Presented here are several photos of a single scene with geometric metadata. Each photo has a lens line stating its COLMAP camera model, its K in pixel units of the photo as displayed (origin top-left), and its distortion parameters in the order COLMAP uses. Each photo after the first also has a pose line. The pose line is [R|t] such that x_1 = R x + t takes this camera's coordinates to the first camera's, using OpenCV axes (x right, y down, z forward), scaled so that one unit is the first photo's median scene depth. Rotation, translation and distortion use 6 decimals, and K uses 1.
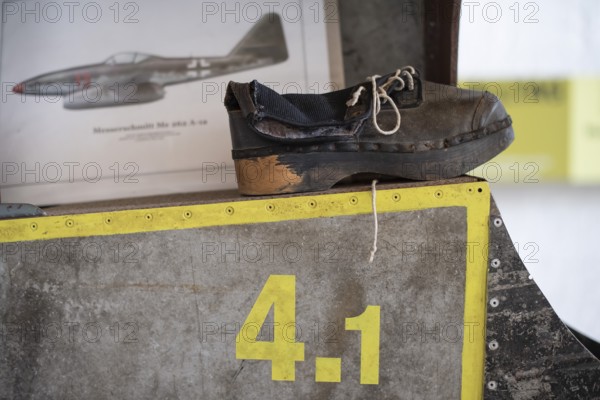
lens RADIAL K [[959.7, 0, 299.7], [0, 959.7, 198.9], [0, 0, 1]] dist [-0.180005, 0.000000]
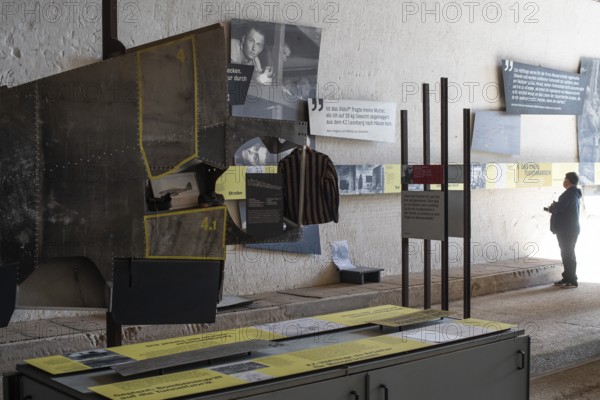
lens RADIAL K [[901.1, 0, 300.1], [0, 901.1, 199.7], [0, 0, 1]] dist [0.012523, 0.000000]
pose [[0.726195, -0.019278, 0.687219, -4.816828], [0.028345, 0.999596, -0.001913, -0.035068], [-0.686905, 0.020868, 0.726448, -5.275199]]
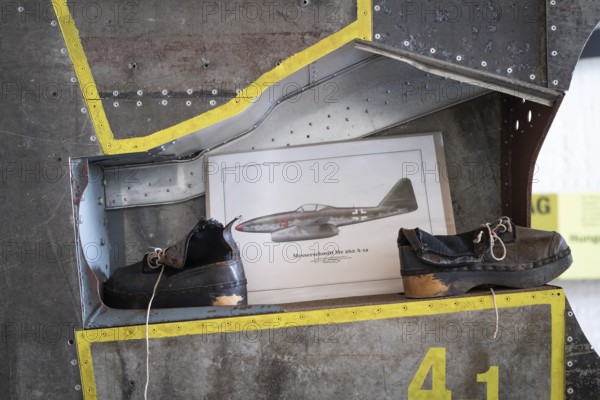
lens RADIAL K [[901.1, 0, 300.2], [0, 901.1, 201.7], [0, 0, 1]] dist [0.012523, 0.000000]
pose [[0.999420, -0.004683, 0.033734, -0.297874], [0.008070, 0.994856, -0.100974, -0.013792], [-0.033088, 0.101187, 0.994317, -0.530095]]
